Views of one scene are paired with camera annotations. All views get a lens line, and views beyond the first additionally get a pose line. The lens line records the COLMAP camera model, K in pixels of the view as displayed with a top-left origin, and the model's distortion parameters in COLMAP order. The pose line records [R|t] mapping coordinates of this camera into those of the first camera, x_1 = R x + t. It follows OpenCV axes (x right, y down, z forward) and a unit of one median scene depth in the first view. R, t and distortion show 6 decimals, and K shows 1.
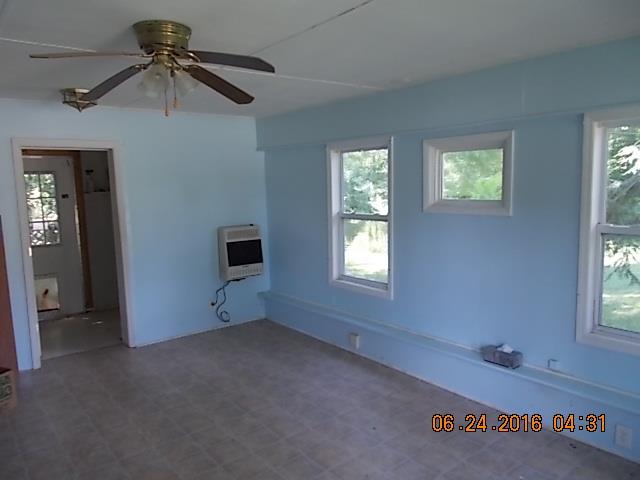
lens RADIAL K [[488.4, 0, 314.0], [0, 488.4, 241.9], [0, 0, 1]] dist [0.002439, -0.004462]
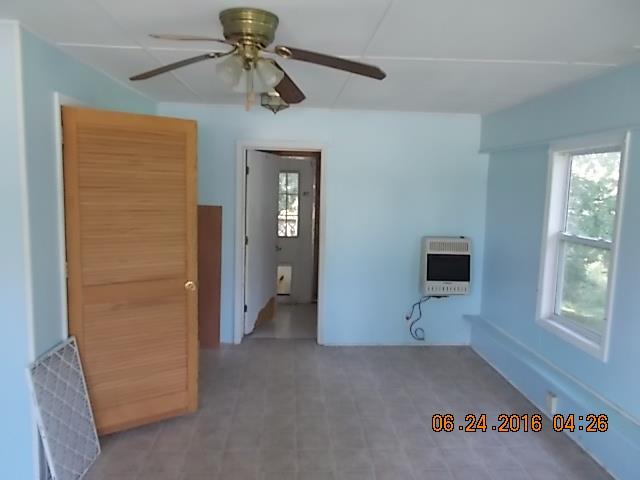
lens RADIAL K [[488.4, 0, 314.0], [0, 488.4, 241.9], [0, 0, 1]] dist [0.002439, -0.004462]
pose [[0.818720, 0.108634, -0.563822, 0.164859], [-0.114203, 0.993130, 0.025517, -0.020689], [0.562721, 0.043498, 0.825502, 0.140522]]
